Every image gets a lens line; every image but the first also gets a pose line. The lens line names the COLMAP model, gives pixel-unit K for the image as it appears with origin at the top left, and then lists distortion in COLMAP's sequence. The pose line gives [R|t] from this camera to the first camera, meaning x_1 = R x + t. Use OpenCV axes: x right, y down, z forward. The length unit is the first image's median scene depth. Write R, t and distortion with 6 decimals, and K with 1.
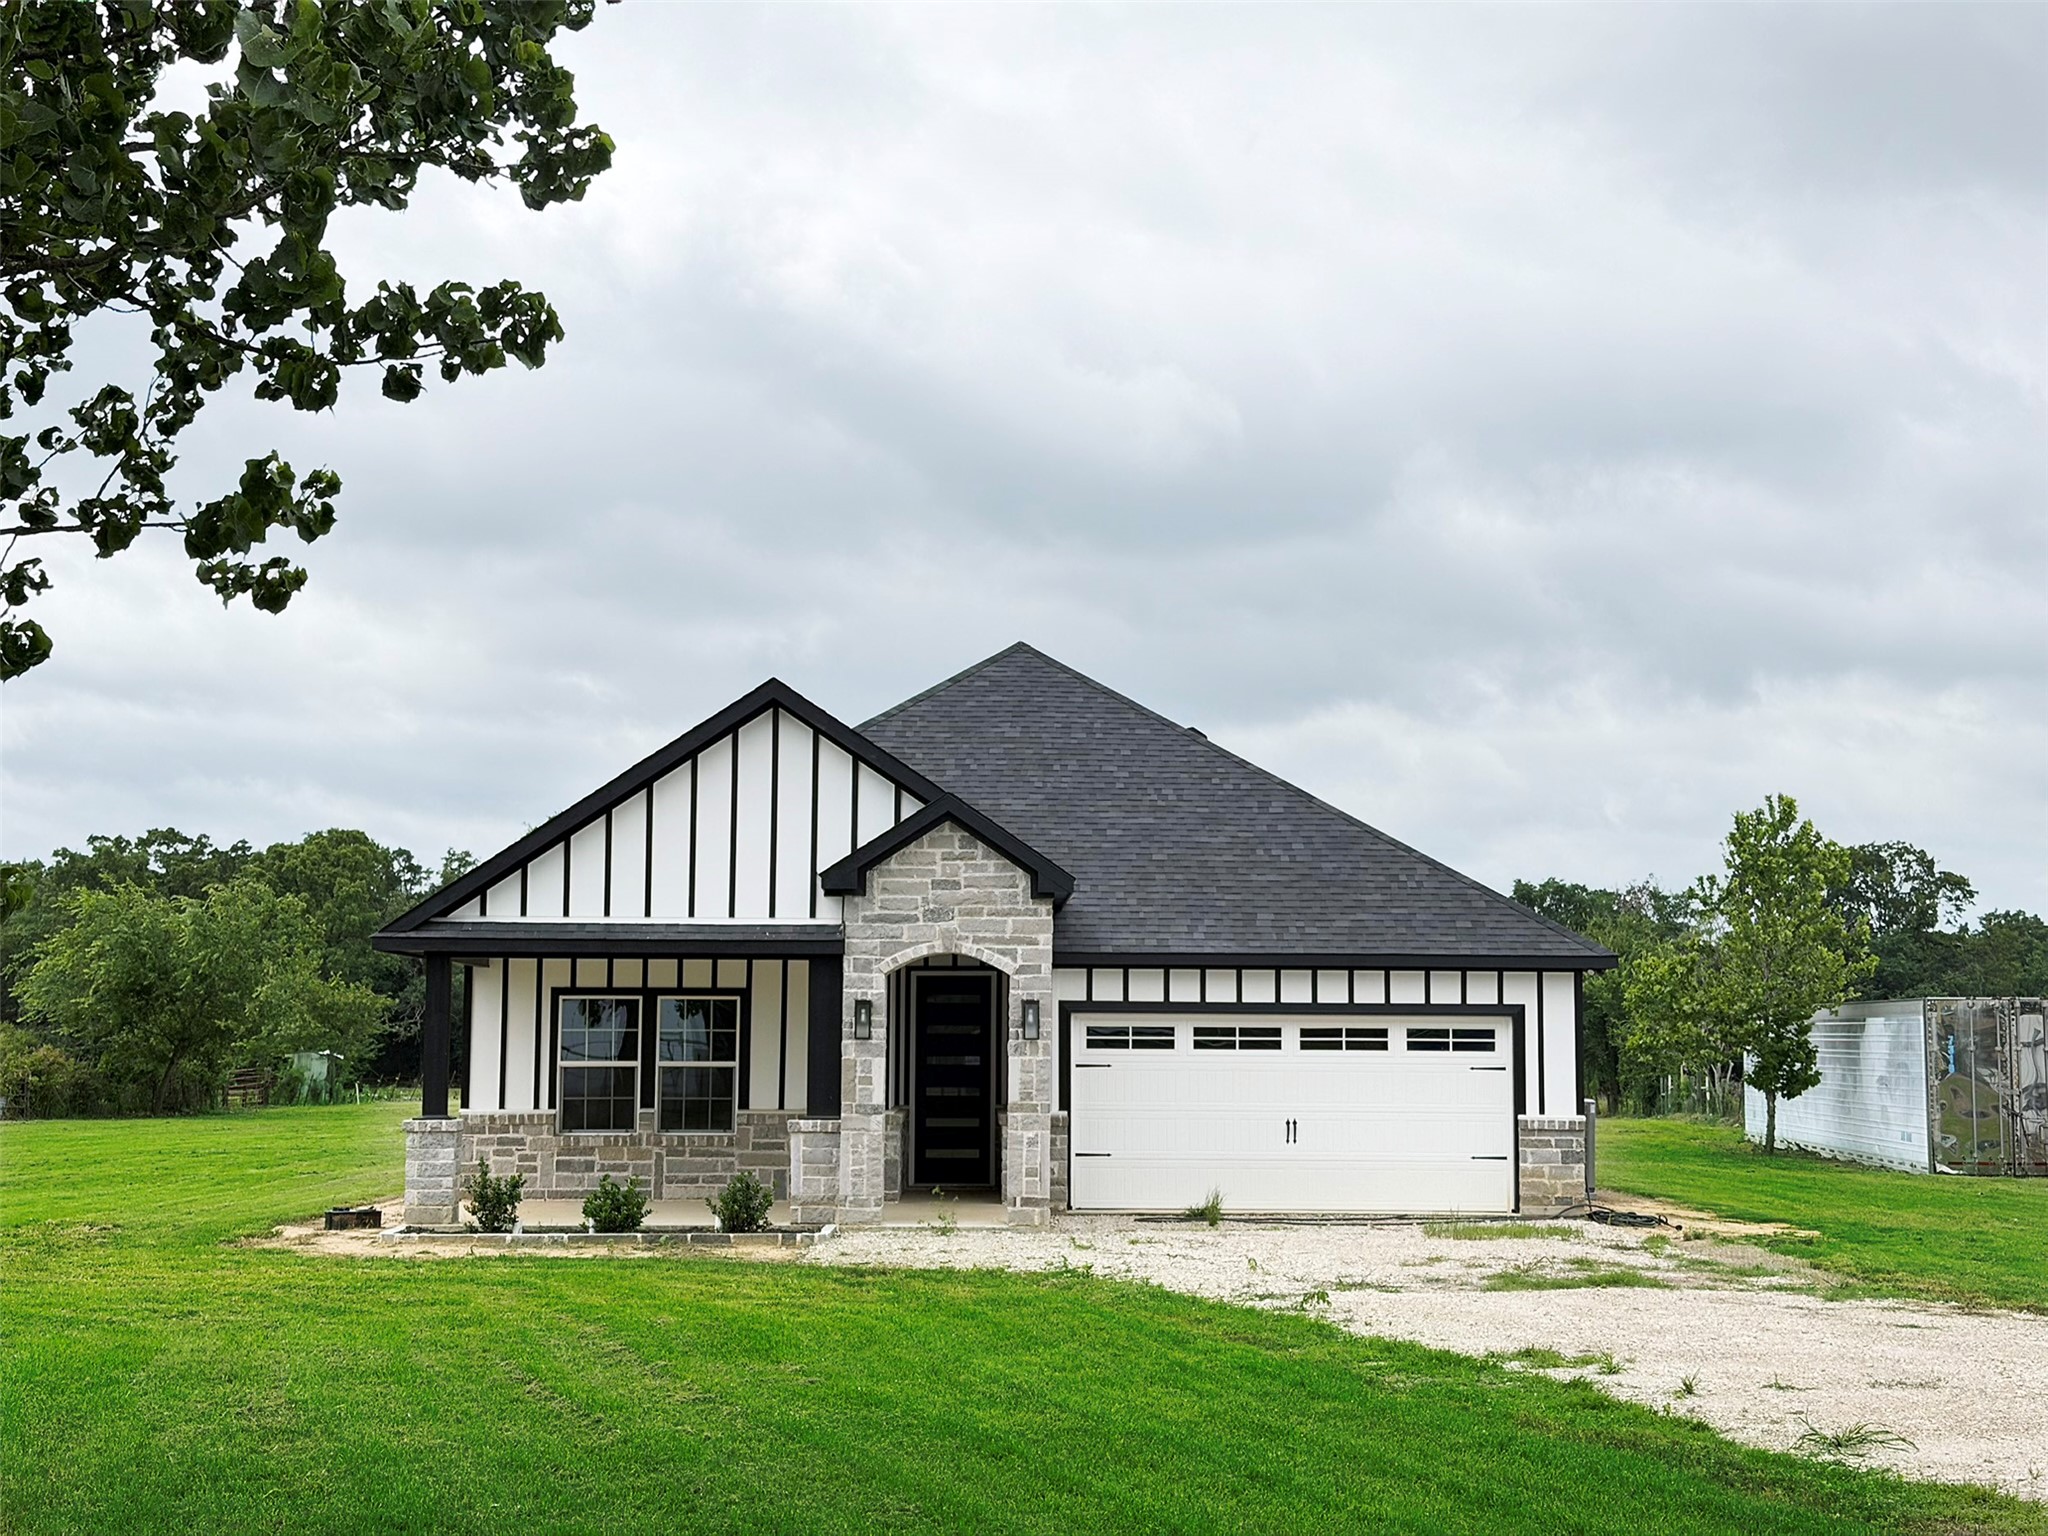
lens RADIAL K [[2858.4, 0, 1024.0], [0, 2858.4, 768.0], [0, 0, 1]] dist [0.002595, 0.000714]
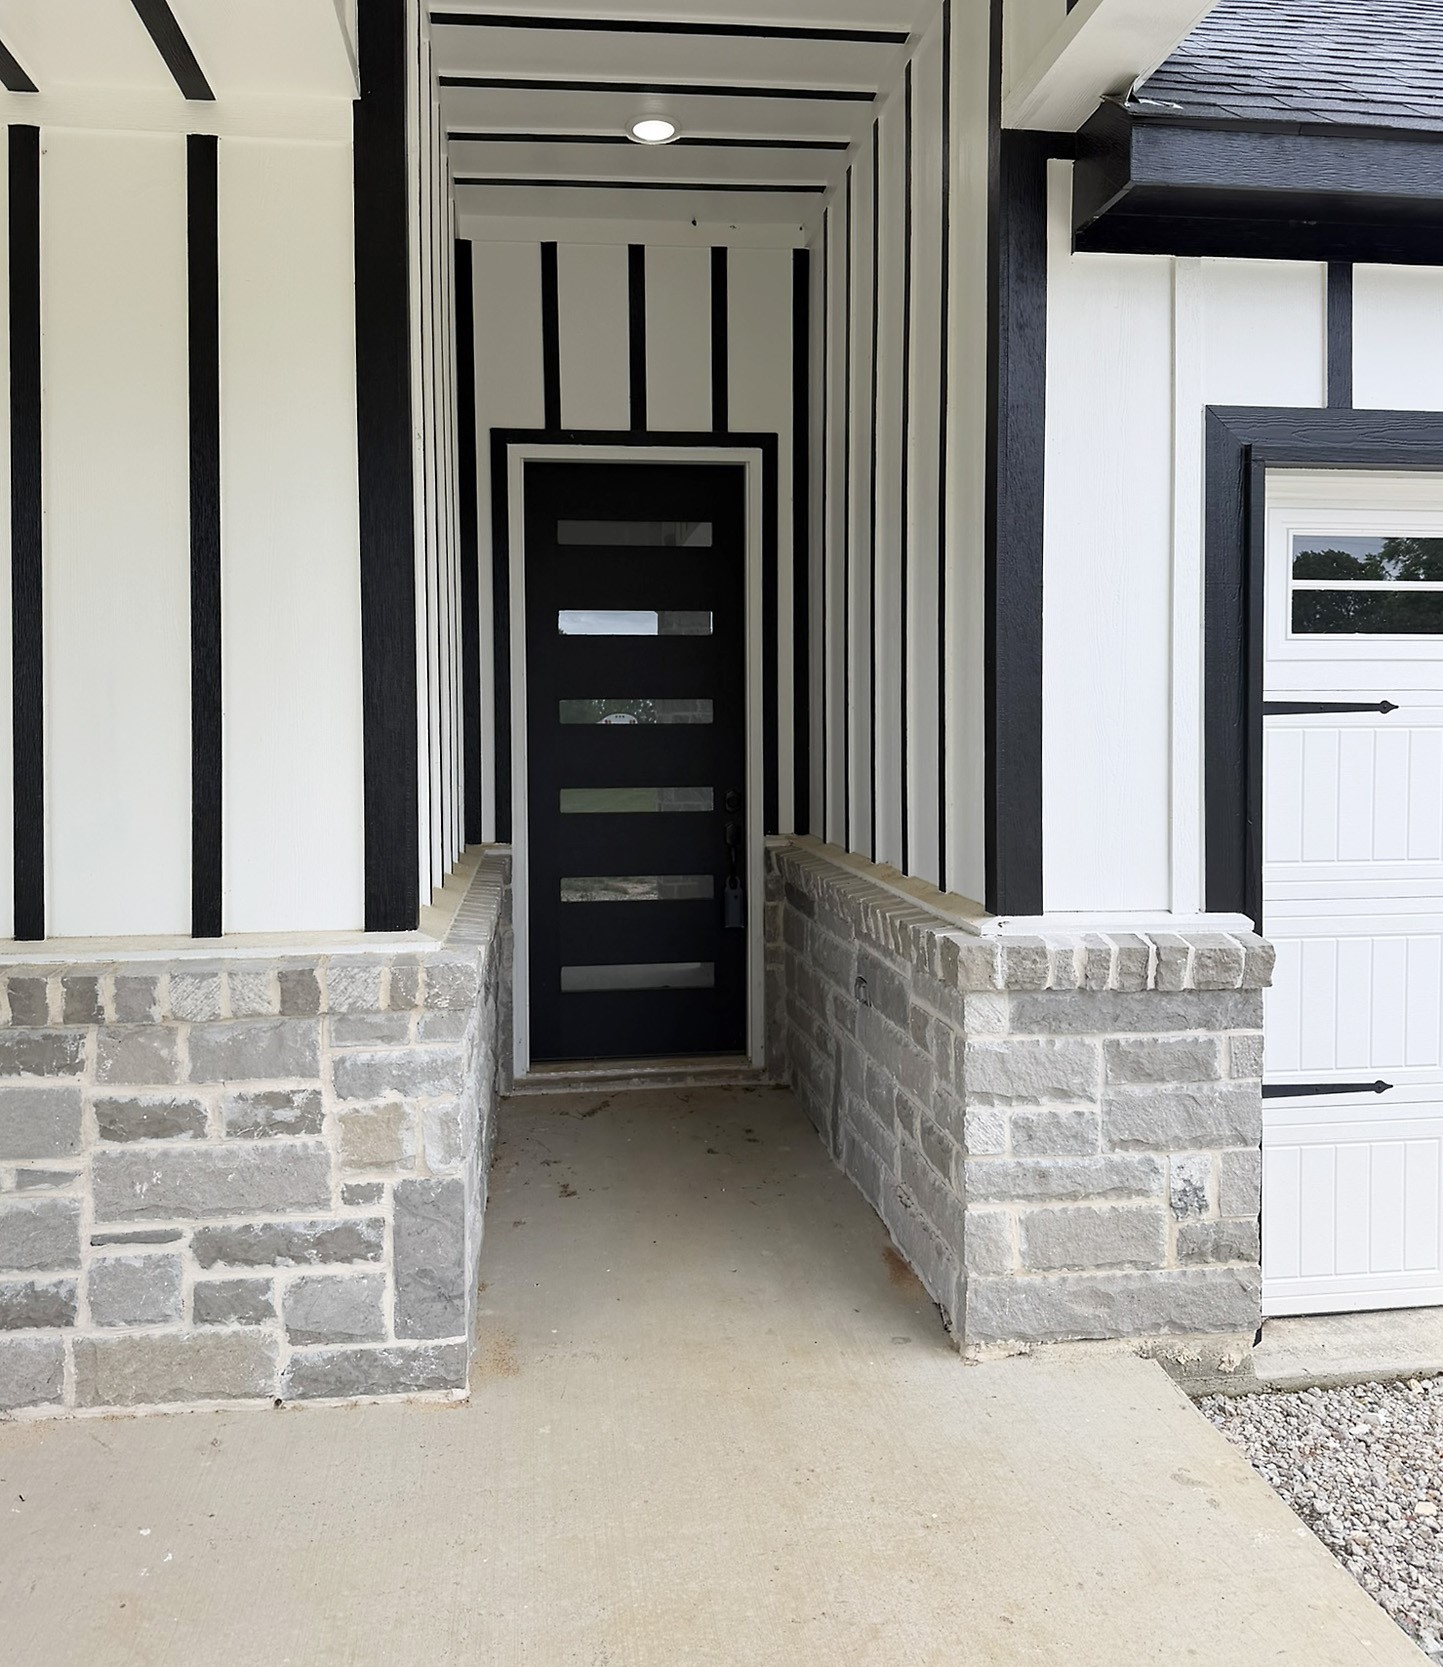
lens RADIAL K [[1418.9, 0, 721.5], [0, 1418.9, 833.5], [0, 0, 1]] dist [-0.001496, -0.000231]
pose [[0.993948, -0.018080, 0.108352, -0.035299], [-0.000521, 0.985576, 0.169233, 0.092615], [-0.109849, -0.168265, 0.979602, 0.873054]]
